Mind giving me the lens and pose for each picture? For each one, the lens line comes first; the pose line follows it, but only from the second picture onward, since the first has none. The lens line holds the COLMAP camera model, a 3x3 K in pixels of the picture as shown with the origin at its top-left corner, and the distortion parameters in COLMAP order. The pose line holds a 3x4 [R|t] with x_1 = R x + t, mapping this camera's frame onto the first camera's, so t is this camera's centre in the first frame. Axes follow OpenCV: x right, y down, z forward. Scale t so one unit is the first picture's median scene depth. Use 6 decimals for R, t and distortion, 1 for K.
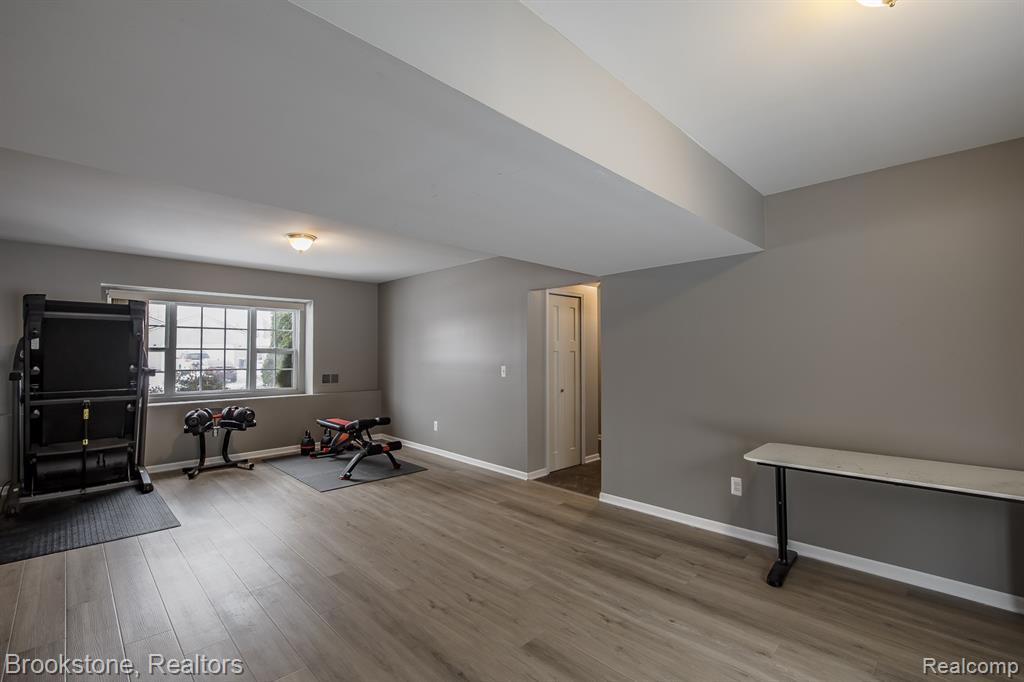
lens RADIAL K [[455.9, 0, 510.4], [0, 455.9, 345.2], [0, 0, 1]] dist [0.004306, -0.000637]
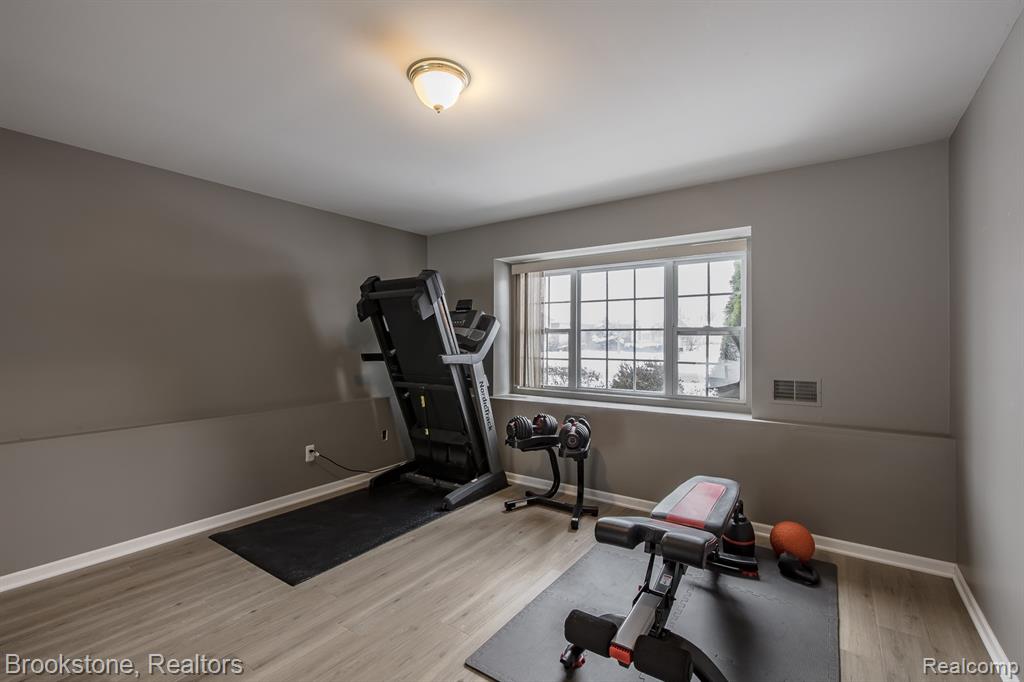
lens RADIAL K [[455.9, 0, 513.1], [0, 455.9, 343.2], [0, 0, 1]] dist [0.004306, -0.000637]
pose [[0.184916, 0.010048, -0.982703, 0.004054], [0.015268, 0.999798, 0.013096, 0.026948], [0.982636, -0.017426, 0.184725, 1.098474]]
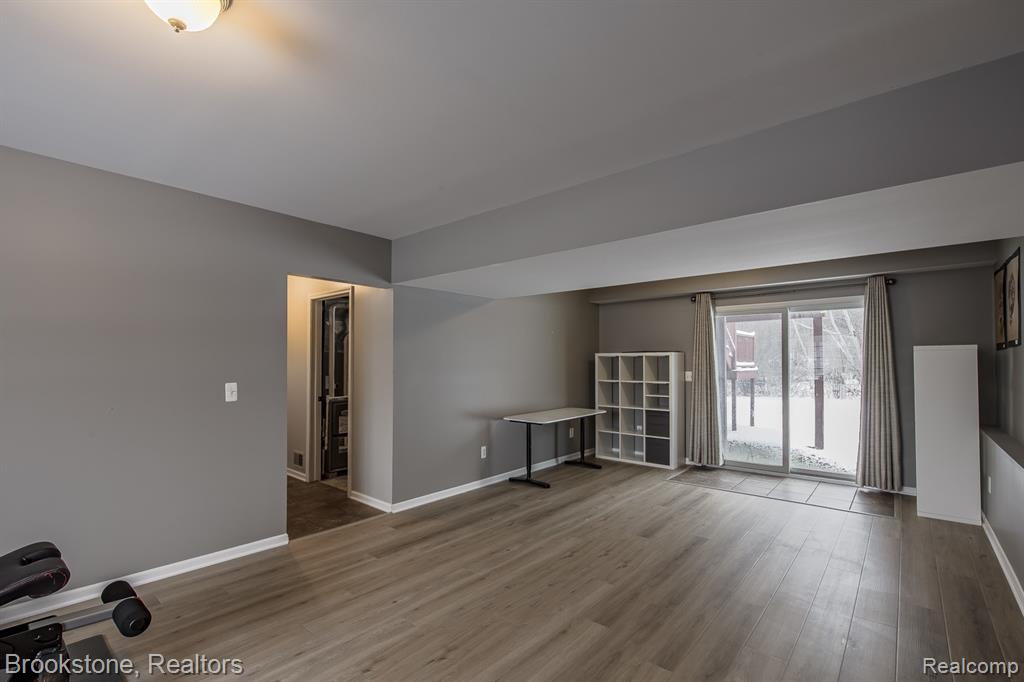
lens RADIAL K [[455.9, 0, 508.4], [0, 455.9, 348.6], [0, 0, 1]] dist [0.004306, -0.000637]
pose [[-0.075654, 0.033236, 0.996580, -0.888845], [-0.017370, 0.999249, -0.034644, 0.013200], [-0.996983, -0.019932, -0.075020, 0.894380]]
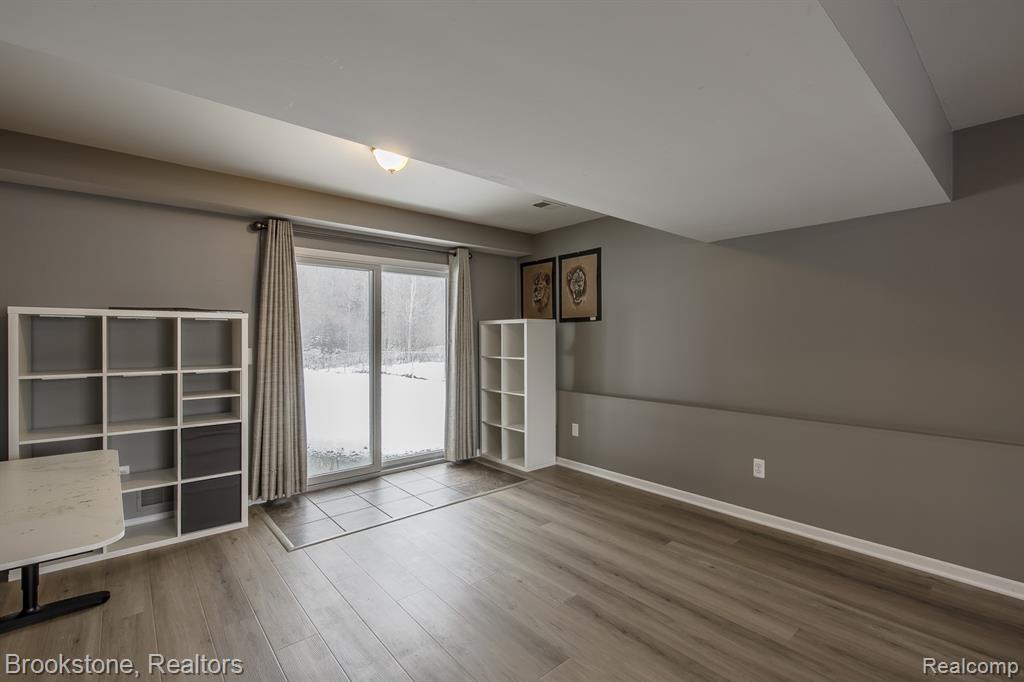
lens RADIAL K [[455.9, 0, 509.1], [0, 455.9, 340.6], [0, 0, 1]] dist [0.004306, -0.000637]
pose [[-0.997669, 0.004193, 0.068114, 0.034894], [0.003330, 0.999913, -0.012773, 0.024605], [-0.068162, -0.012516, -0.997596, 1.032632]]
